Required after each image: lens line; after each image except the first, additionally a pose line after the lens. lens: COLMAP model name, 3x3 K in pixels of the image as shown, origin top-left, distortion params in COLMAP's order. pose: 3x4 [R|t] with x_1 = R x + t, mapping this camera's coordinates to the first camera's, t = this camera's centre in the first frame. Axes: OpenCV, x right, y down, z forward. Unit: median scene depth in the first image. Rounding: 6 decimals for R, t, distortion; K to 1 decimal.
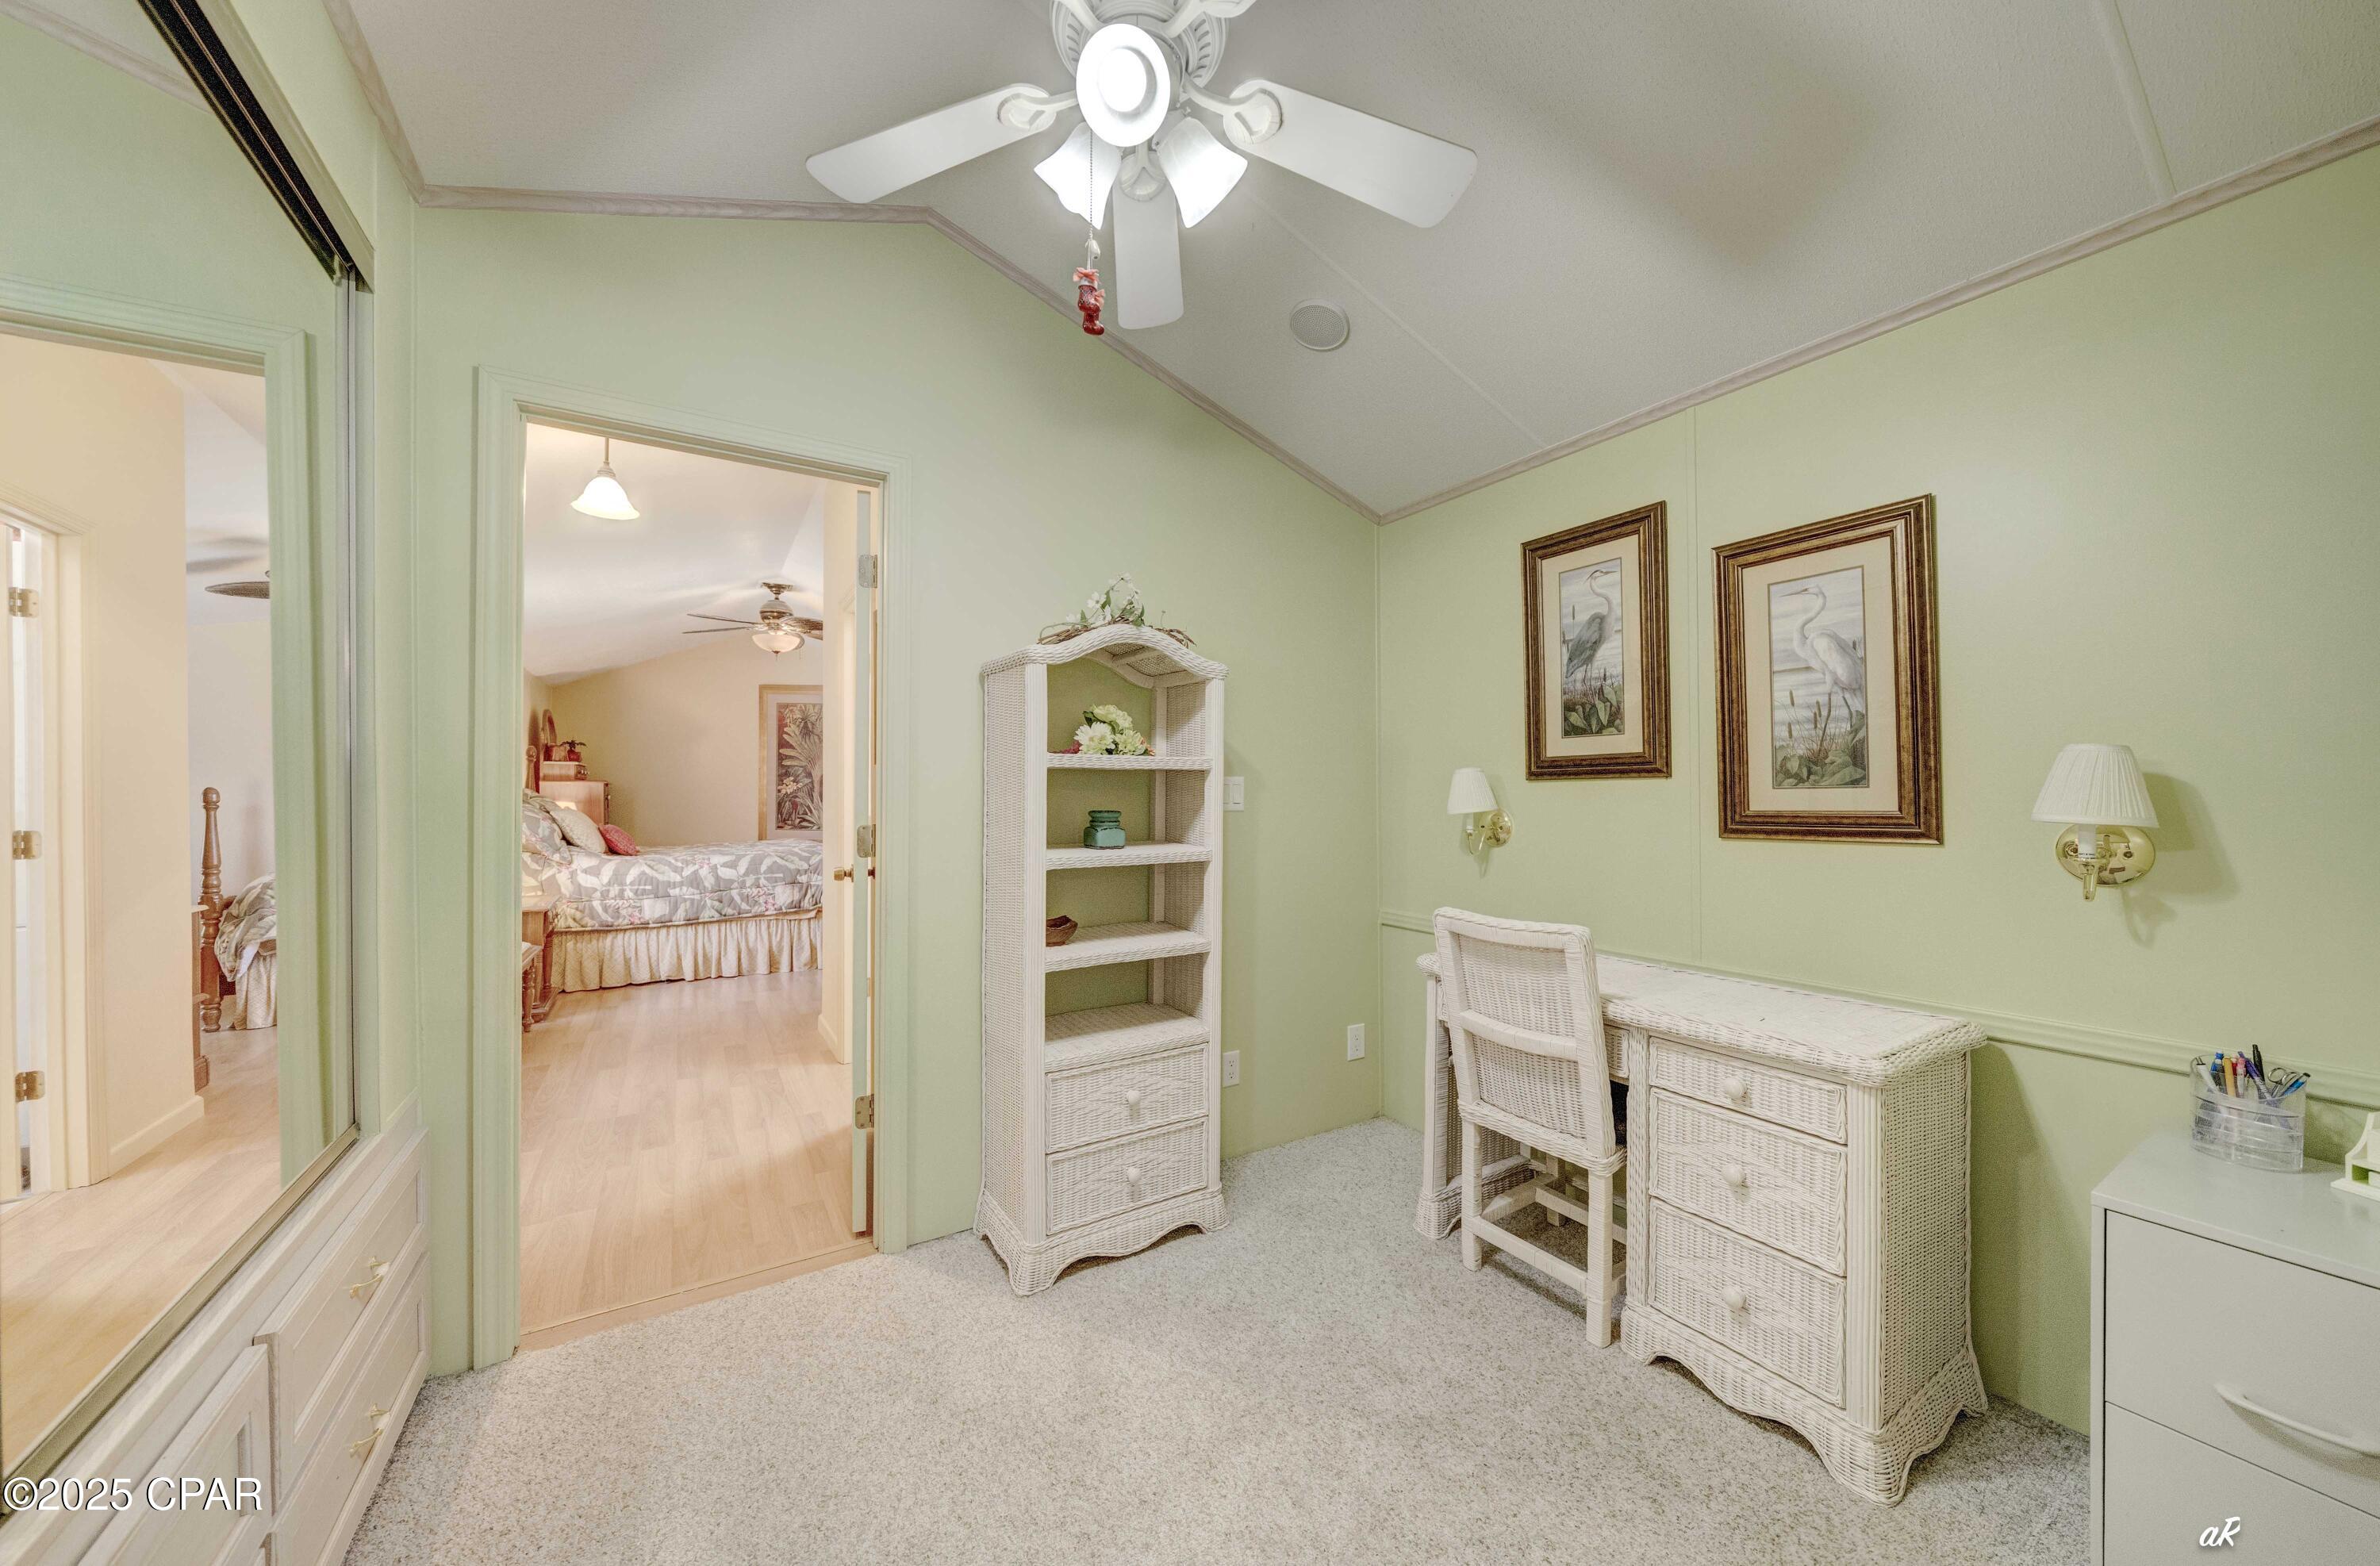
lens RADIAL K [[812.9, 0, 1153.5], [0, 812.9, 780.4], [0, 0, 1]] dist [-0.006174, -0.000079]
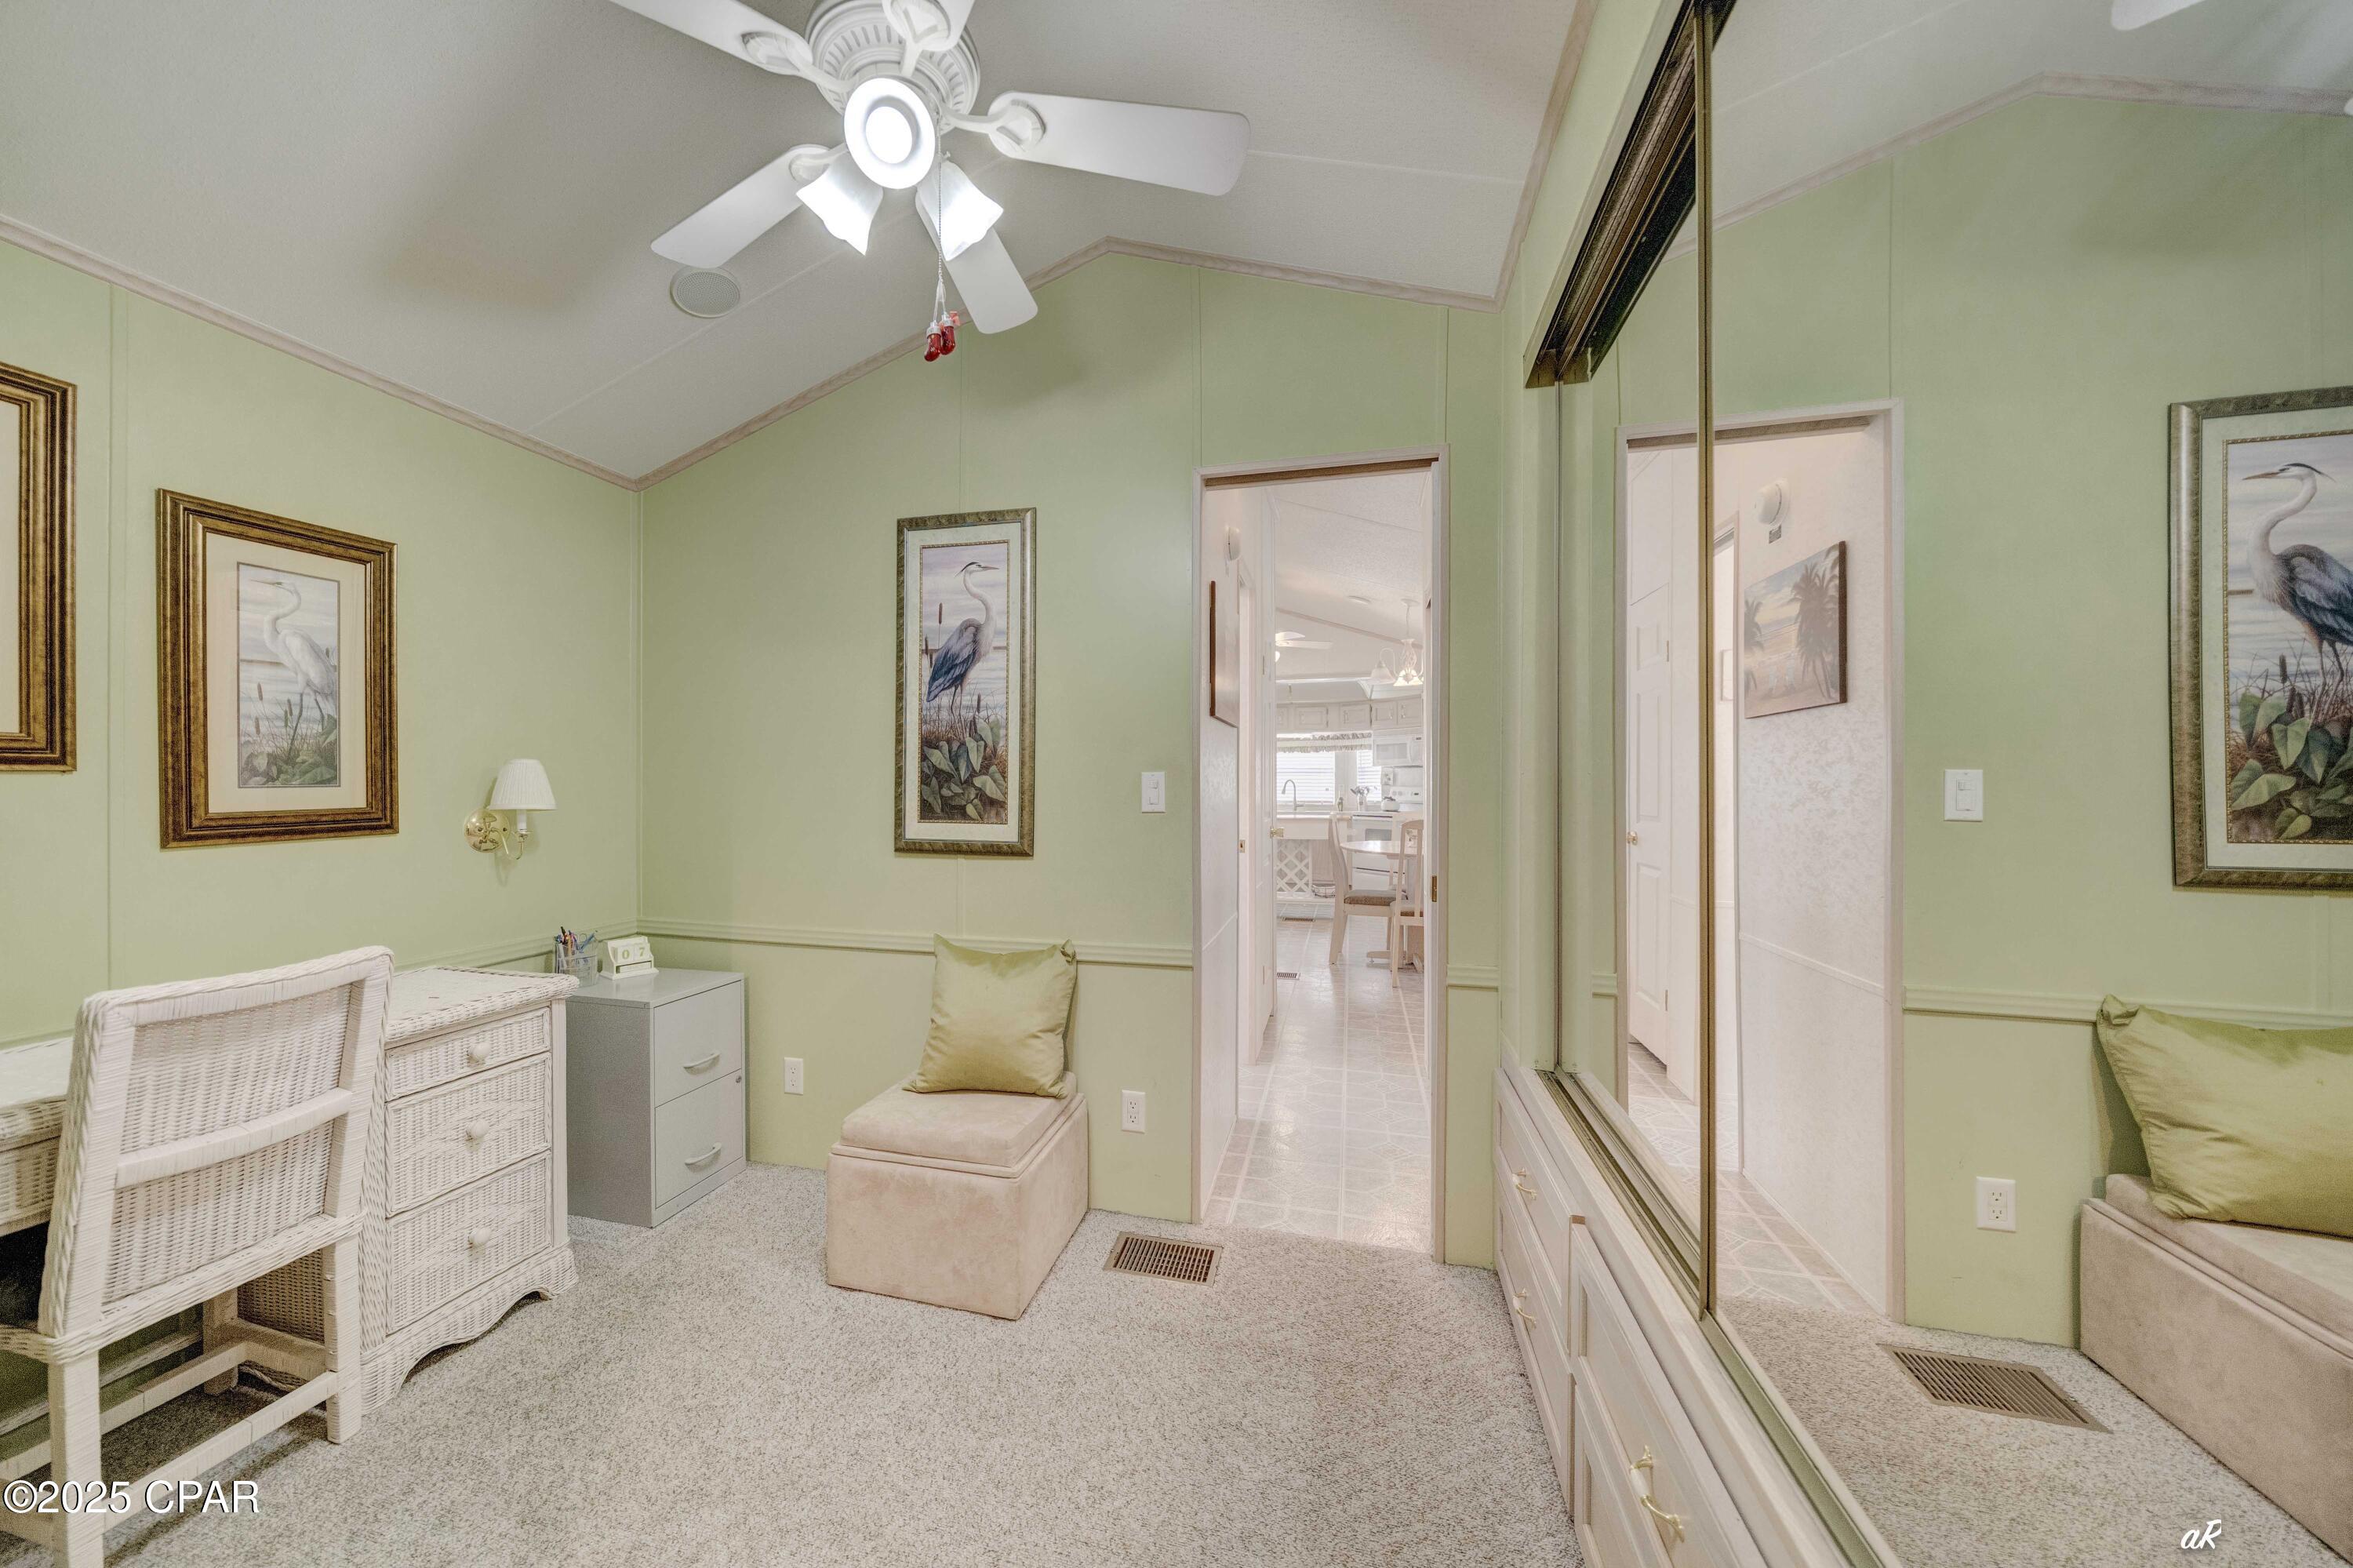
lens RADIAL K [[803.8, 0, 1176.3], [0, 803.8, 777.9], [0, 0, 1]] dist [-0.006174, -0.000079]
pose [[-0.734711, 0.009933, 0.678308, -0.647763], [-0.002370, 0.999849, -0.017209, 0.012396], [-0.678376, -0.014251, -0.734576, 0.994626]]
